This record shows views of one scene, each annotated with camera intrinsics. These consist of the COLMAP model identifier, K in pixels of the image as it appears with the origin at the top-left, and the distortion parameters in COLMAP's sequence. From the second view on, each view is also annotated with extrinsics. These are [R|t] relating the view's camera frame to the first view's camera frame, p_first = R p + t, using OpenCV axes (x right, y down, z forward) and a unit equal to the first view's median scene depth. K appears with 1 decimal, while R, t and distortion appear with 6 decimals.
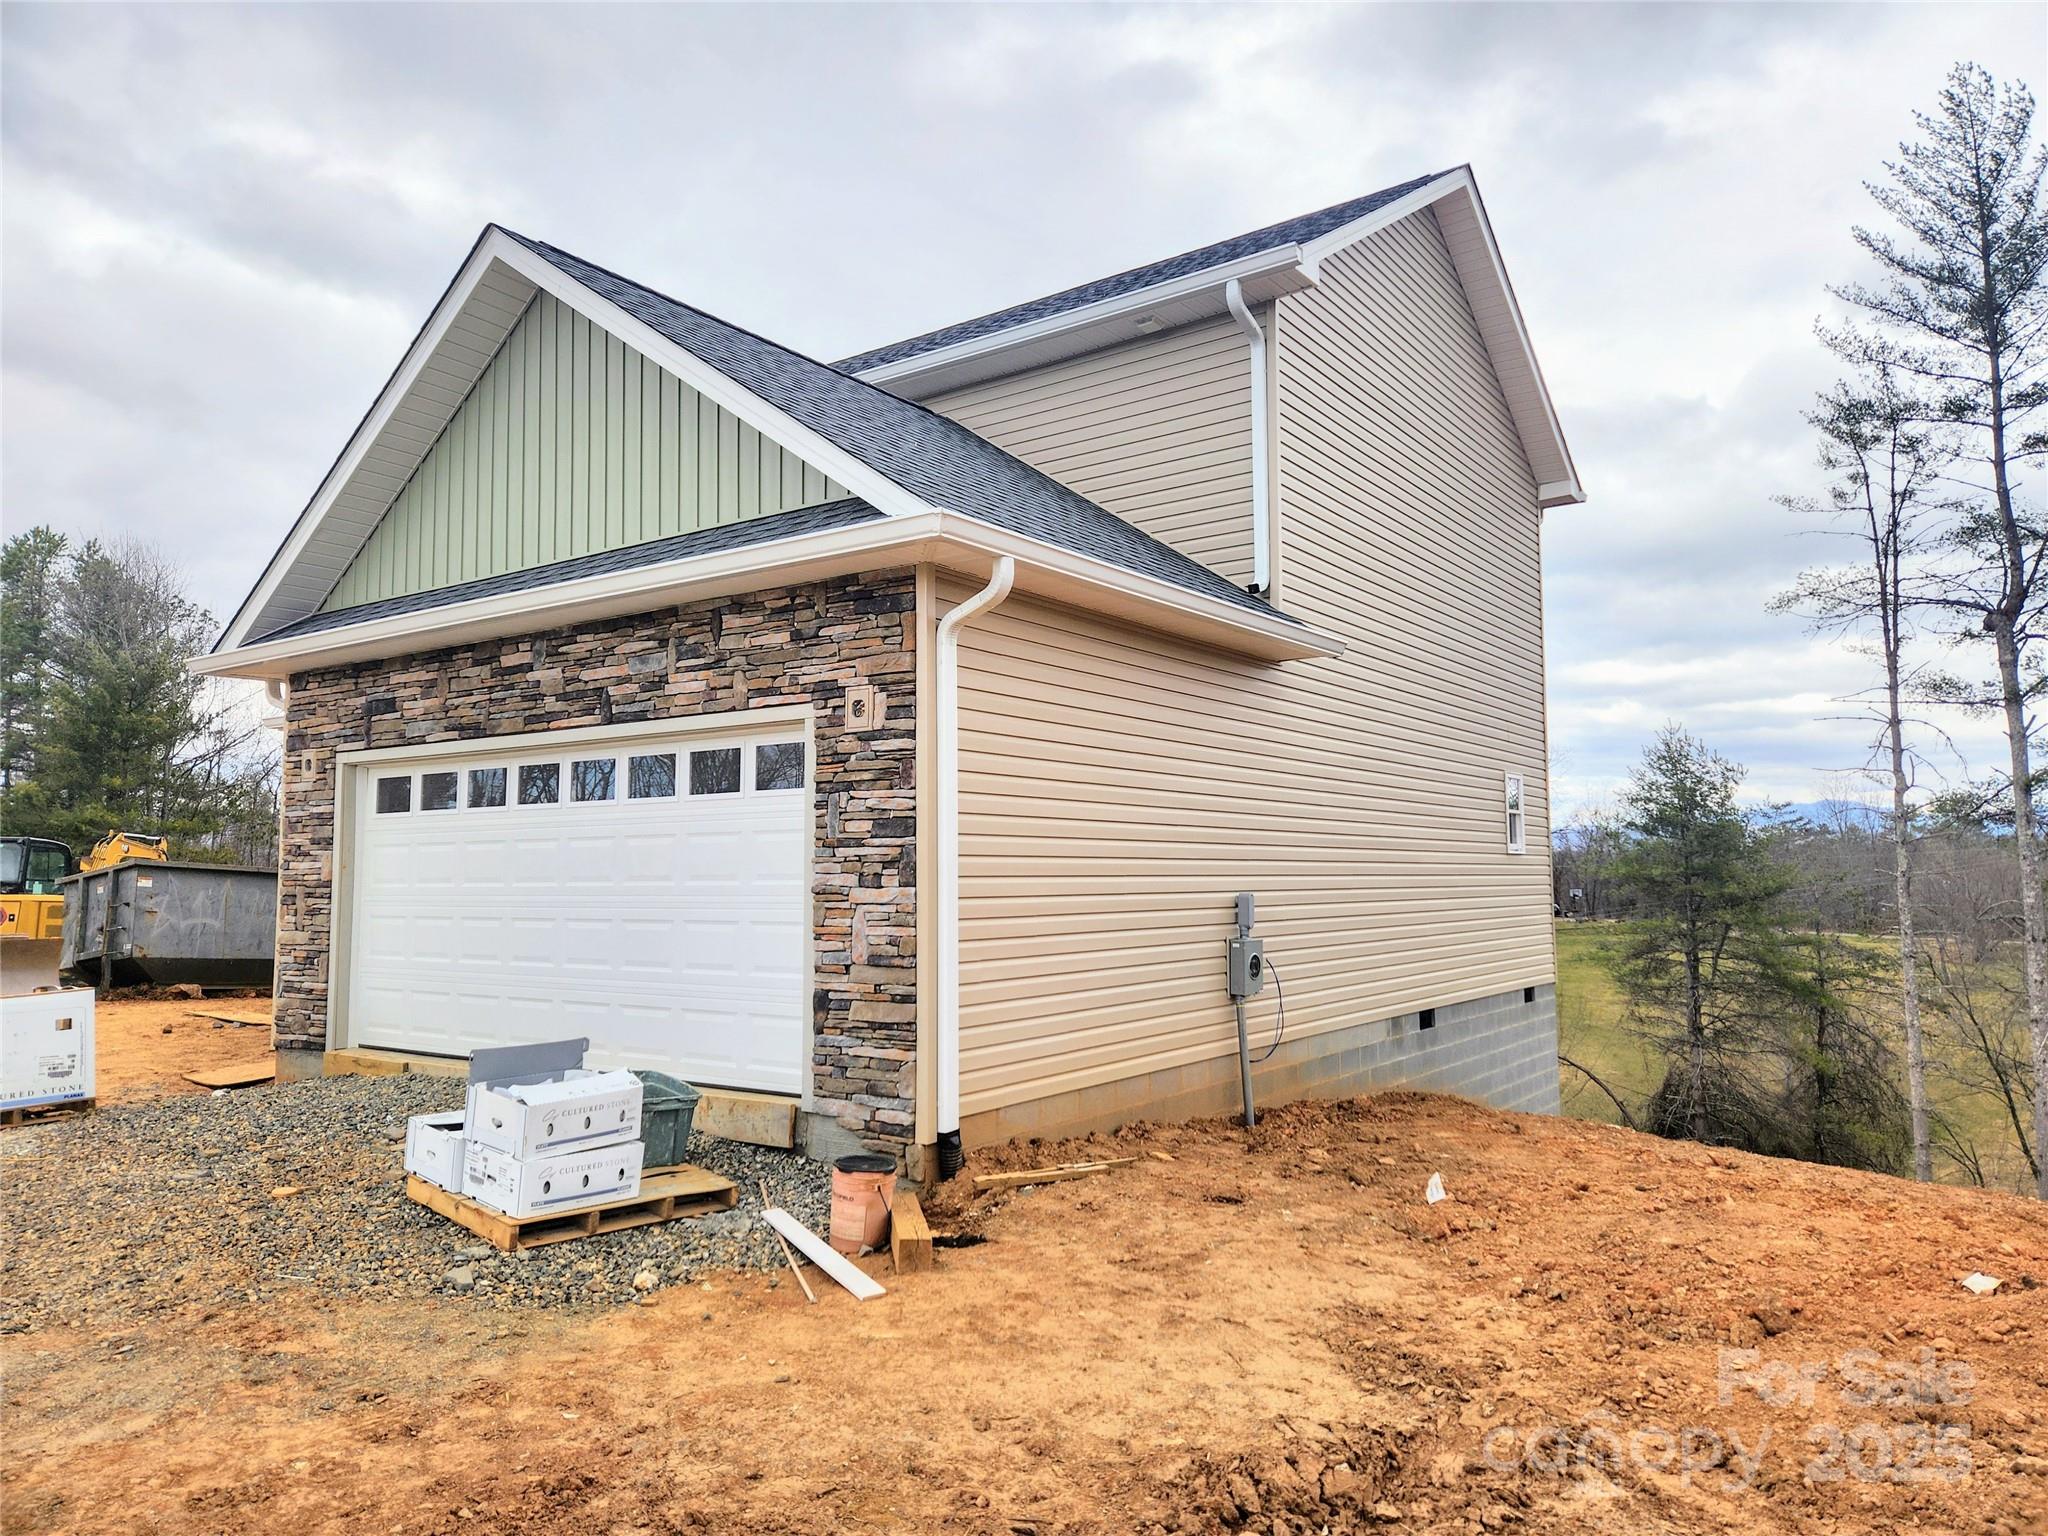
lens RADIAL K [[1397.6, 0, 1017.7], [0, 1397.6, 778.2], [0, 0, 1]] dist [0.025943, 0.000704]
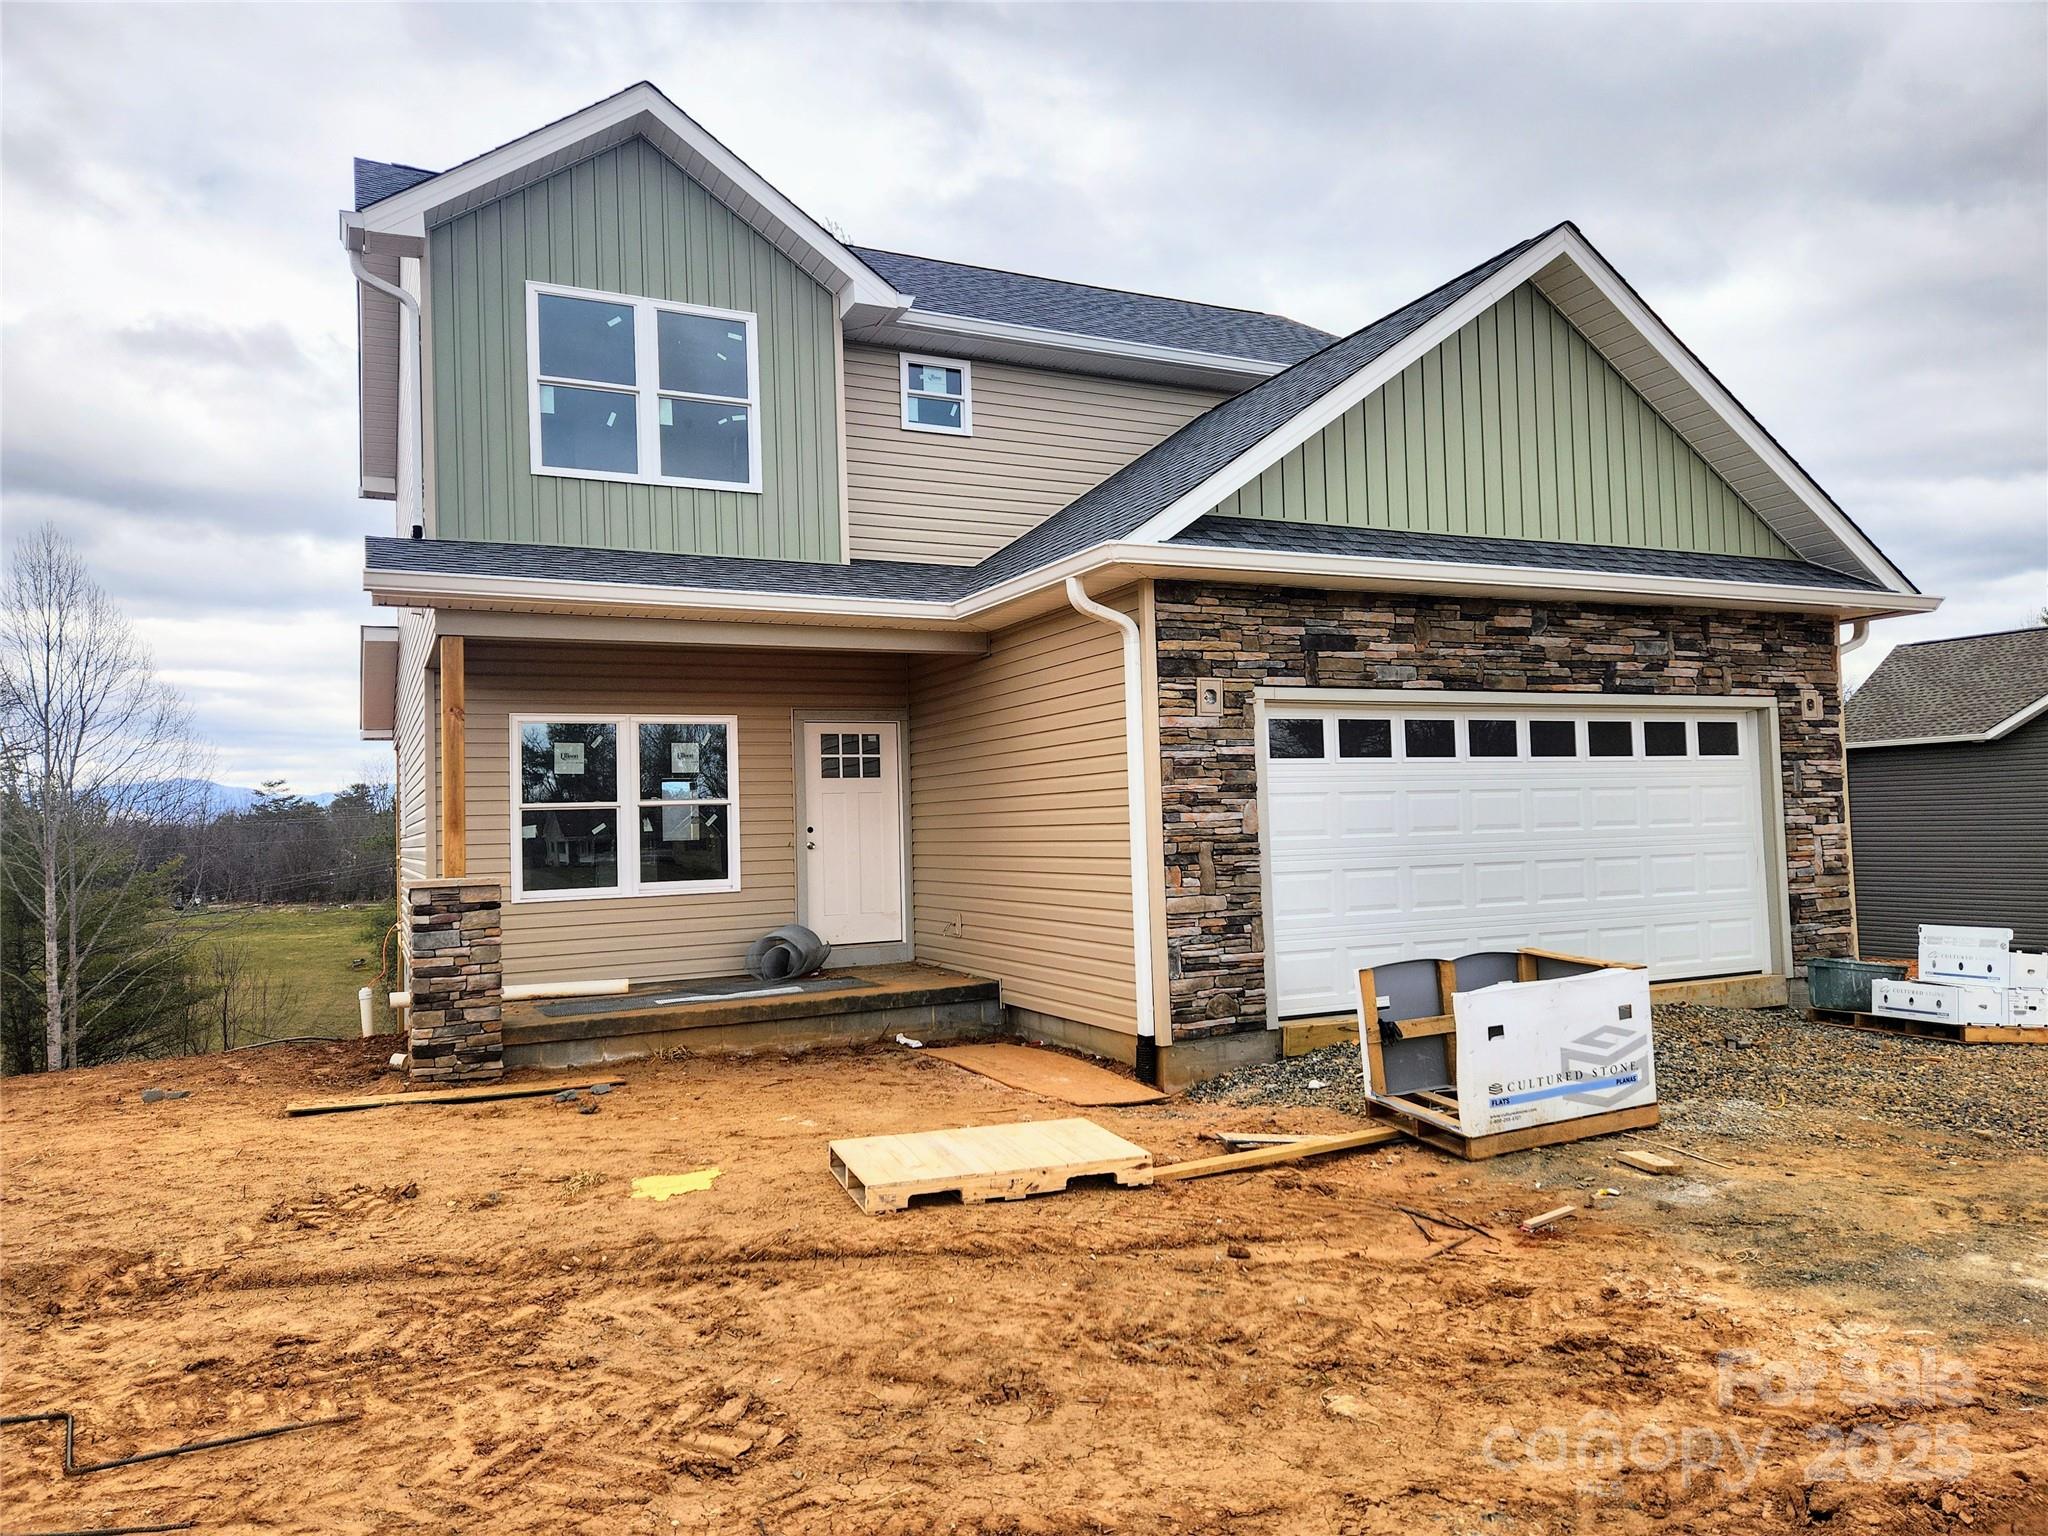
lens RADIAL K [[1397.6, 0, 1027.8], [0, 1397.6, 779.9], [0, 0, 1]] dist [0.025943, 0.000704]
pose [[0.491575, 0.028470, 0.870370, -1.547263], [-0.033534, 0.999343, -0.013749, 0.066896], [-0.870189, -0.022429, 0.492207, 0.830592]]
